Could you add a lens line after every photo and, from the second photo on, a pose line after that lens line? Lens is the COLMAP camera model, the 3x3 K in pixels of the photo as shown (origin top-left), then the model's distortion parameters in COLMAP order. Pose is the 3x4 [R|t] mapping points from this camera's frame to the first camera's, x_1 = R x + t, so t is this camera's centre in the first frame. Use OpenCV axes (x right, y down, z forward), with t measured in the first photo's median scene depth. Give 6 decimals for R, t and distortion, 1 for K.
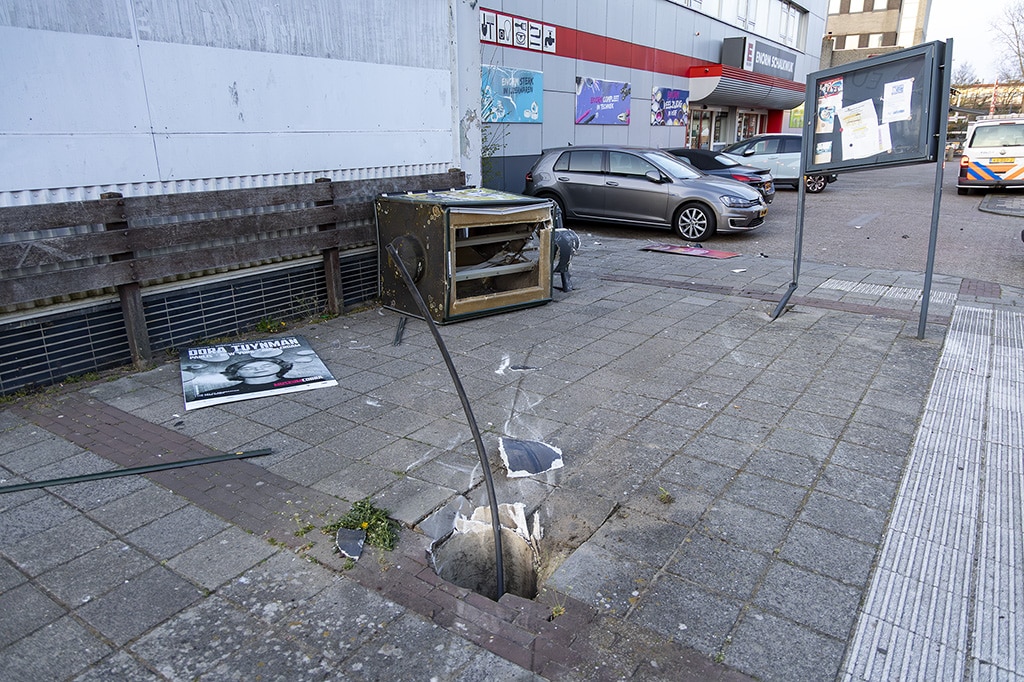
lens RADIAL K [[684.7, 0, 512.0], [0, 684.7, 341.0], [0, 0, 1]] dist [-0.000178, -0.000111]
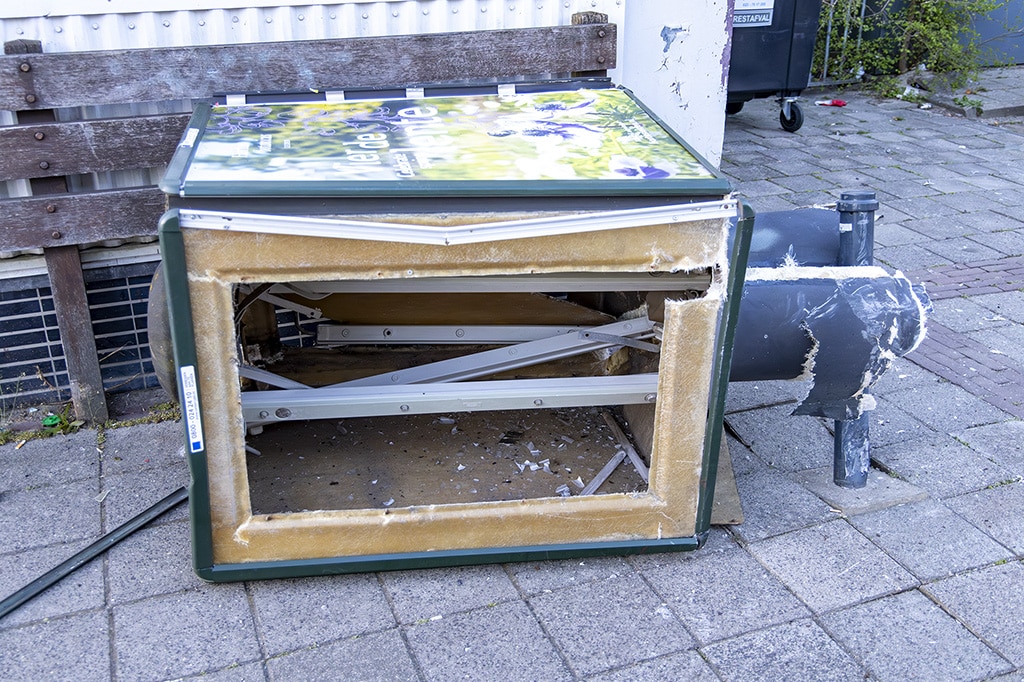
lens RADIAL K [[1040.2, 0, 512.0], [0, 1040.2, 341.0], [0, 0, 1]] dist [0.008065, 0.013400]
pose [[0.833340, 0.229588, -0.502826, 0.194227], [-0.167127, 0.971739, 0.166710, -0.204403], [0.526890, -0.054890, 0.848159, 0.639555]]
